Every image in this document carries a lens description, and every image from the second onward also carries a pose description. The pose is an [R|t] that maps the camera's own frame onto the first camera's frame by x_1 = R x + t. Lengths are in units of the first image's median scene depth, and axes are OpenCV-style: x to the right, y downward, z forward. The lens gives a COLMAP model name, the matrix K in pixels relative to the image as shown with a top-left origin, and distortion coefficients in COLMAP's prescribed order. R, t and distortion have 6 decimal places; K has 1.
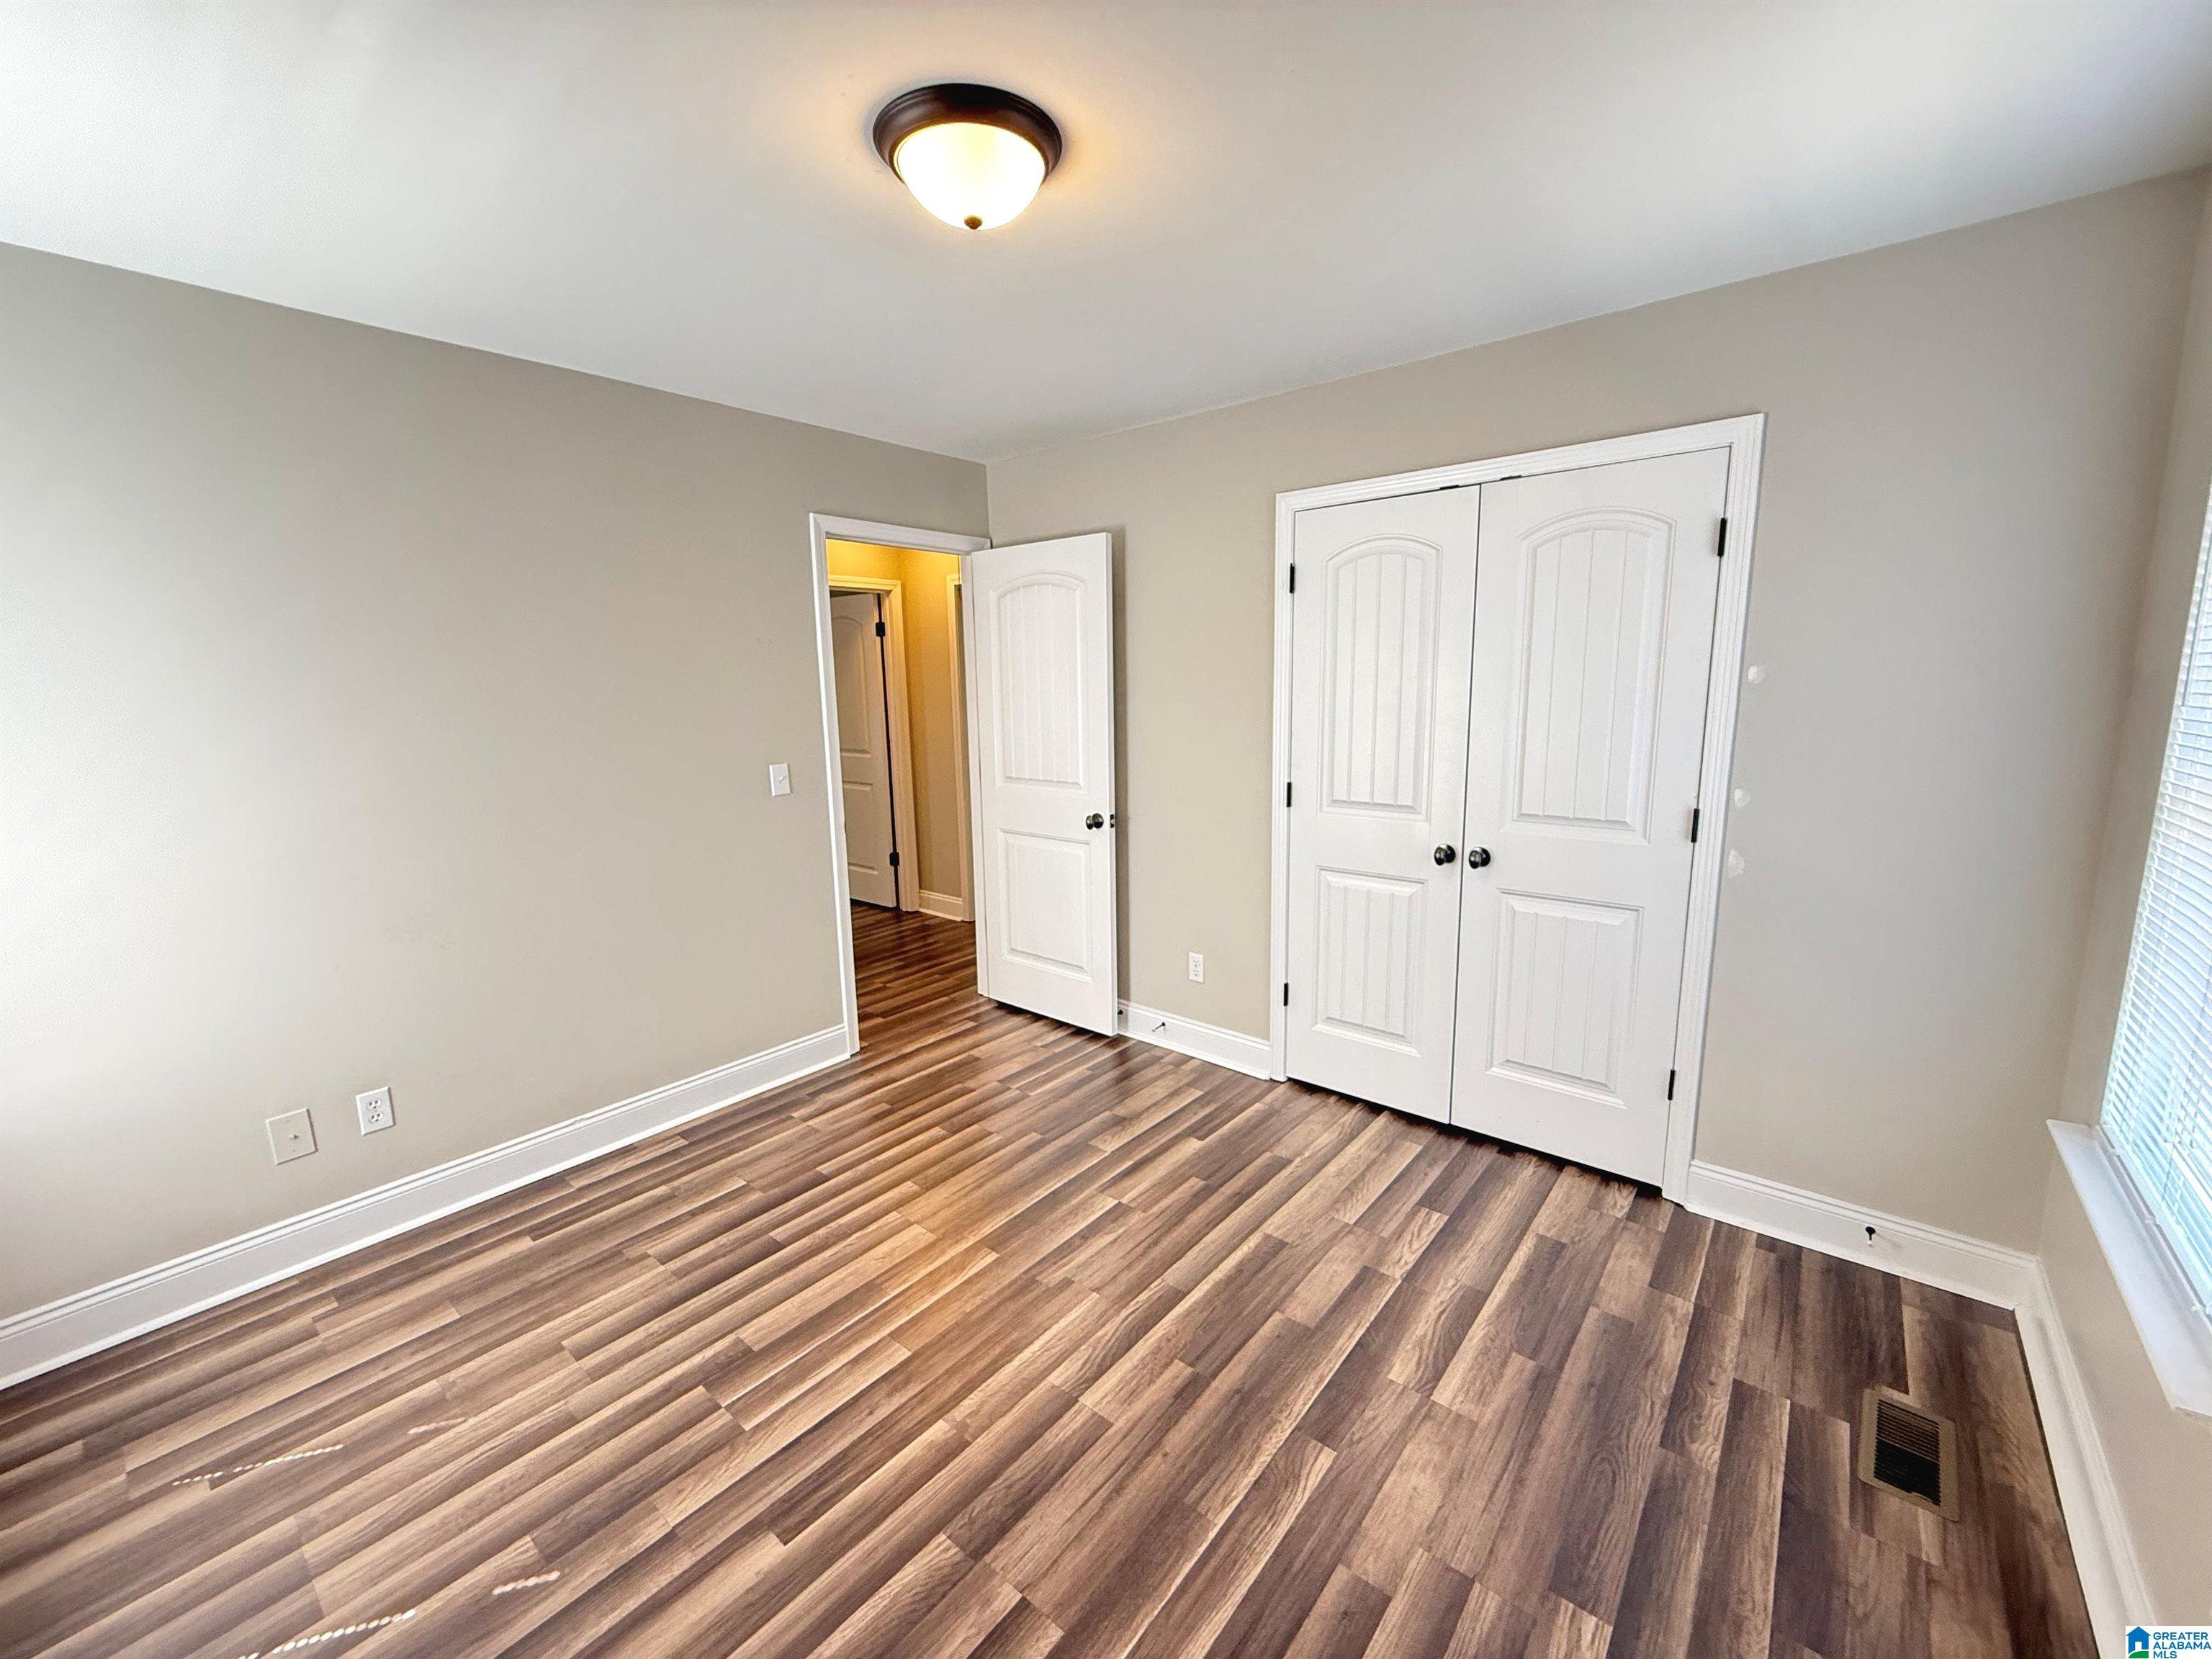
lens RADIAL K [[888.8, 0, 1108.1], [0, 888.8, 826.9], [0, 0, 1]] dist [-0.000418, -0.000089]
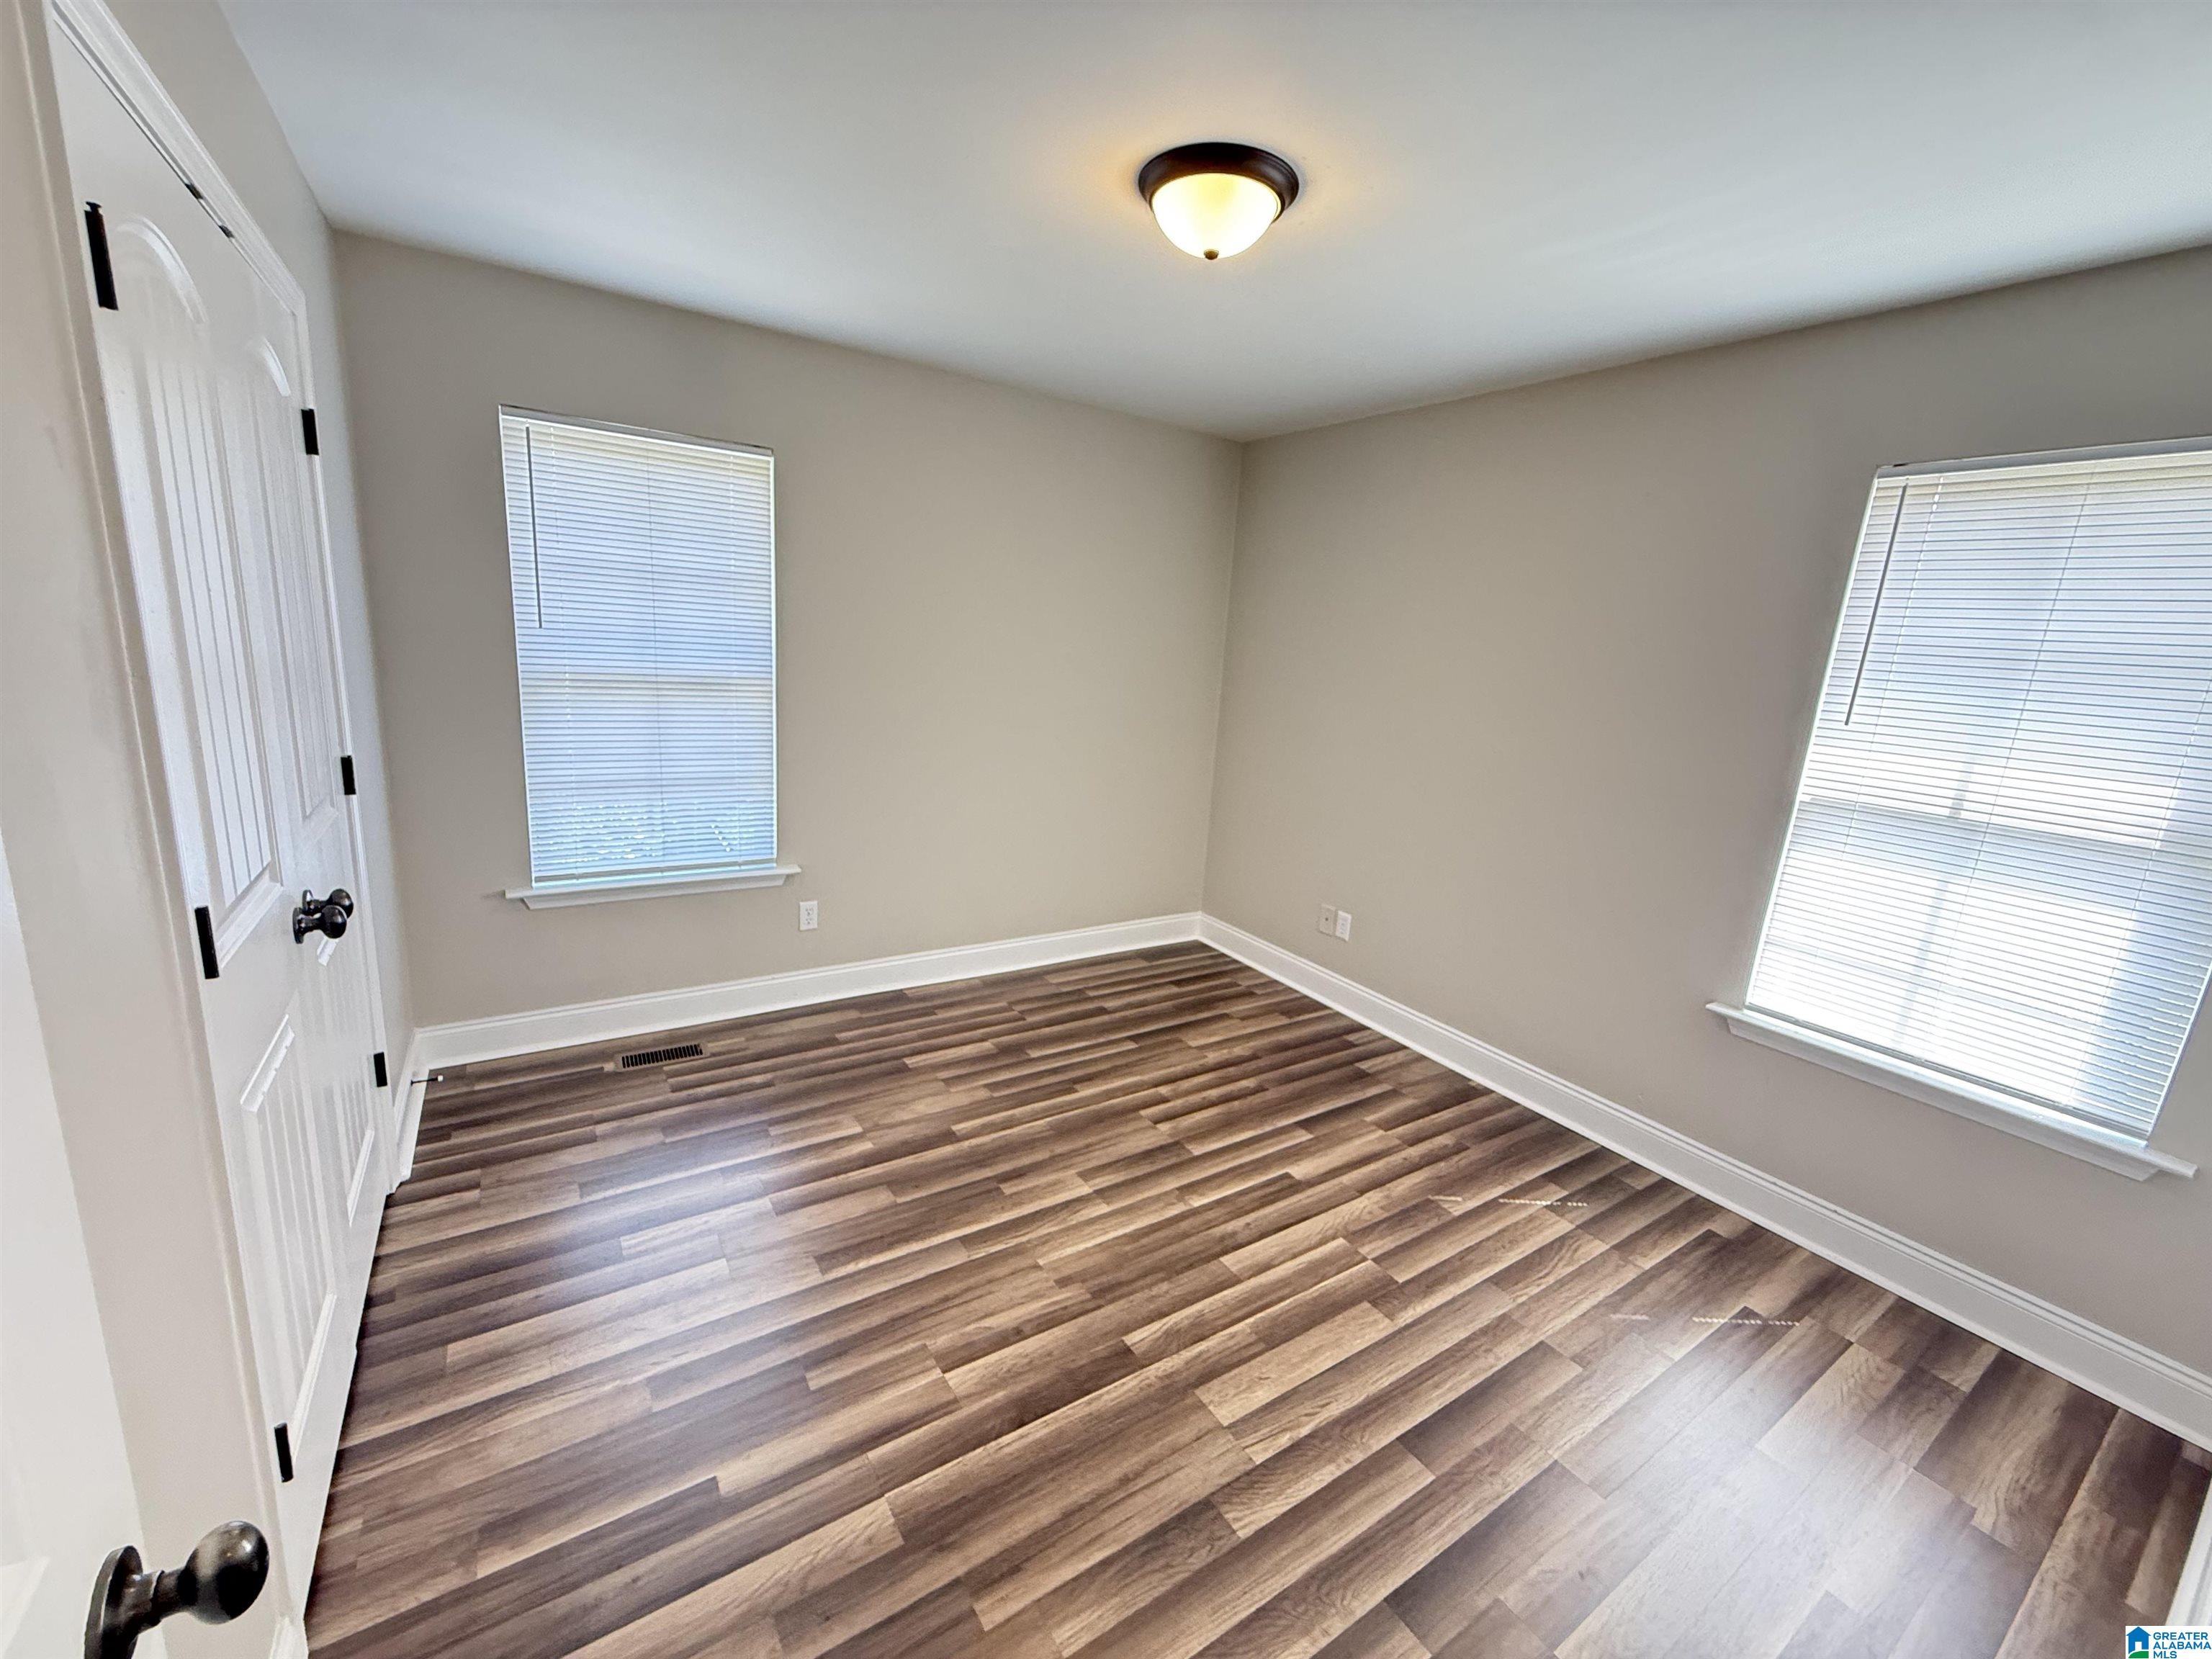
lens RADIAL K [[888.8, 0, 1108.1], [0, 888.8, 826.9], [0, 0, 1]] dist [-0.000418, -0.000089]
pose [[-0.955149, -0.109014, 0.275328, -0.311974], [-0.003635, 0.934018, 0.357208, -0.291028], [-0.296102, 0.340187, -0.892523, 1.724384]]
